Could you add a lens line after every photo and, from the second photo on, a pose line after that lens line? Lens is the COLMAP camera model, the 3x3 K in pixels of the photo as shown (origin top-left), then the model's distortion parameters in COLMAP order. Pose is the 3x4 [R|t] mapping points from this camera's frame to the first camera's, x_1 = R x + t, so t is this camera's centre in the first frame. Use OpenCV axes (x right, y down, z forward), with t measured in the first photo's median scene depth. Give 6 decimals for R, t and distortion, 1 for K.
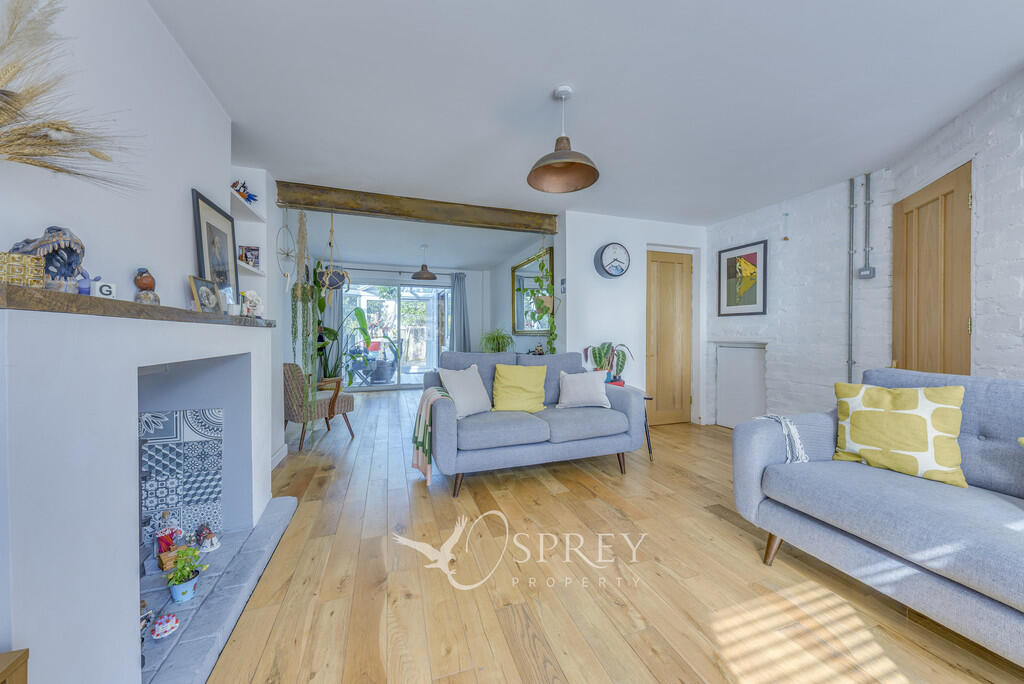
lens RADIAL K [[349.1, 0, 511.3], [0, 349.1, 338.5], [0, 0, 1]] dist [0.005197, -0.001471]
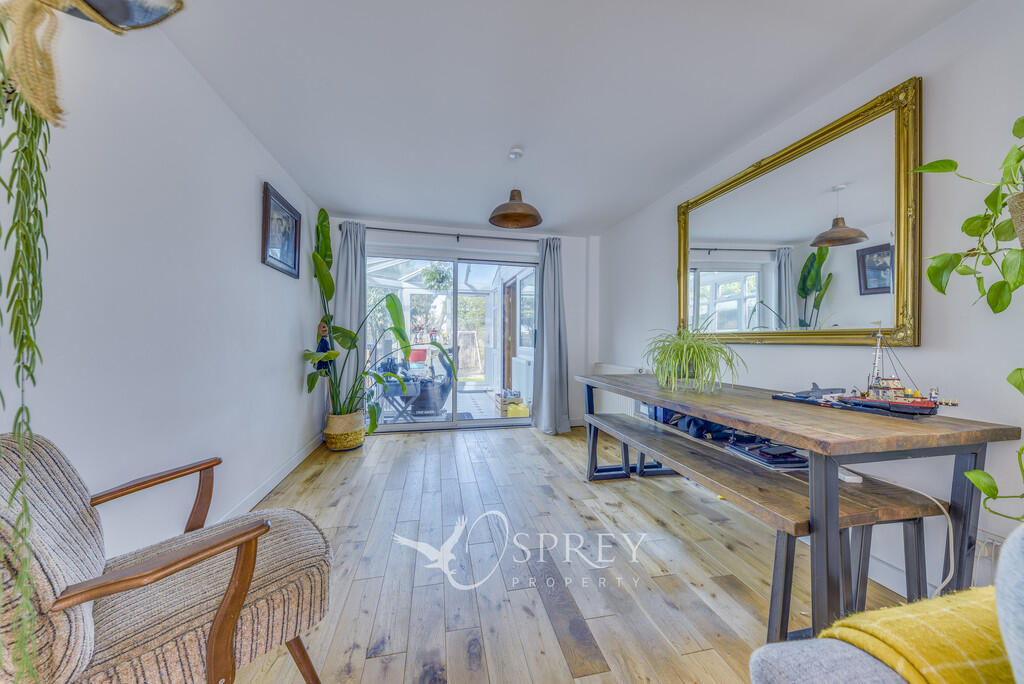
lens RADIAL K [[349.1, 0, 509.0], [0, 349.1, 338.9], [0, 0, 1]] dist [0.005197, -0.001471]
pose [[0.991747, 0.004788, -0.128118, -0.143156], [-0.006823, 0.999857, -0.015450, -0.003576], [0.128025, 0.016197, 0.991639, 0.385189]]
